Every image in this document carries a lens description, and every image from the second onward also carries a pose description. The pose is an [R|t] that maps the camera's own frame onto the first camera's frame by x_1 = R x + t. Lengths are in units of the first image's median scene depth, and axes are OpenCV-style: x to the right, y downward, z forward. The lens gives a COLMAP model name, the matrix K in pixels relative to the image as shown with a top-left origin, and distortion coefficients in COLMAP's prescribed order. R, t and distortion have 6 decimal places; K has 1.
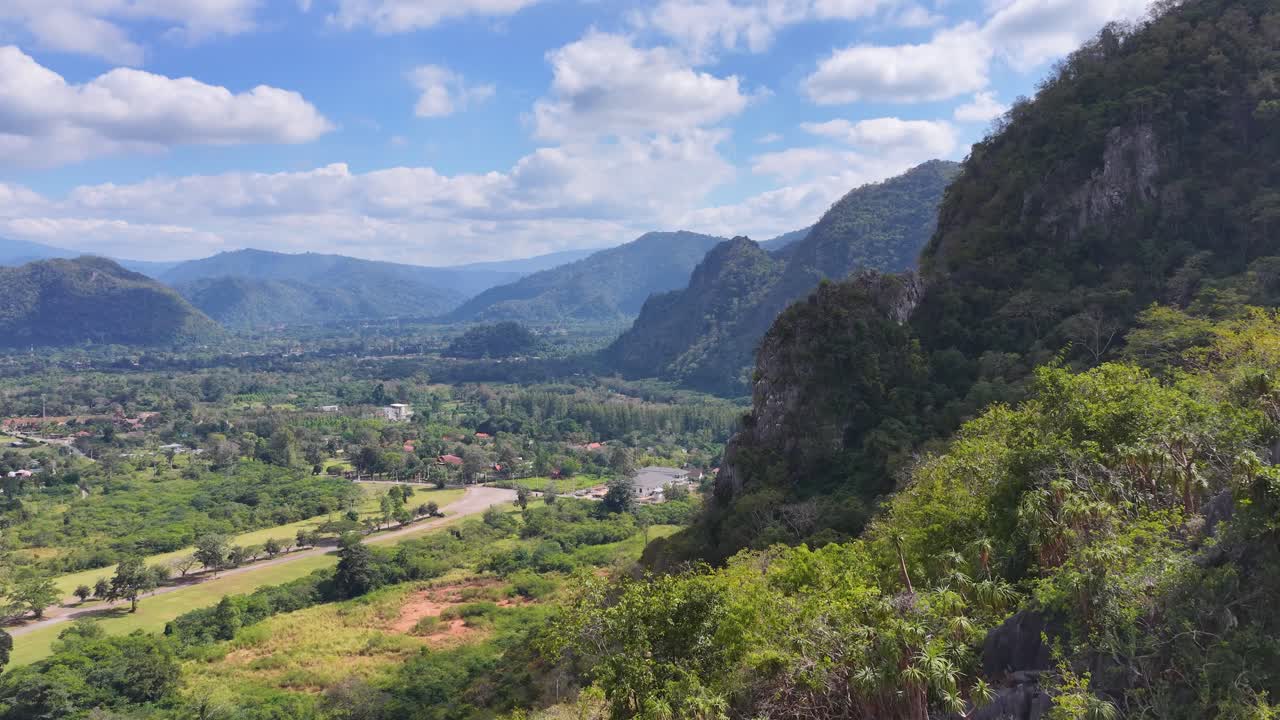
lens RADIAL K [[1210.2, 0, 640.0], [0, 1210.2, 360.0], [0, 0, 1]] dist [0.000267, 0.014279]
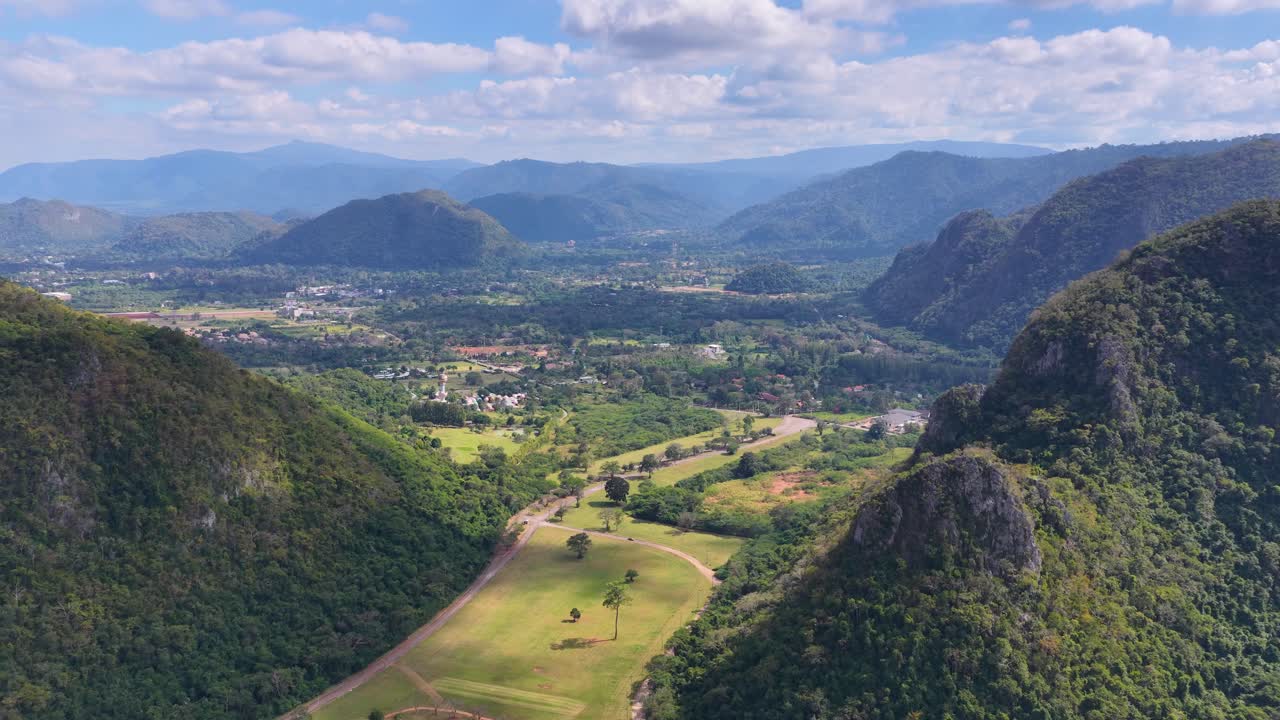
lens RADIAL K [[1210.2, 0, 640.0], [0, 1210.2, 360.0], [0, 0, 1]] dist [0.000267, 0.014279]
pose [[0.979093, 0.037854, -0.199858, -0.007240], [-0.020787, 0.996008, 0.086812, -0.122665], [0.202346, -0.080842, 0.975972, -0.711561]]
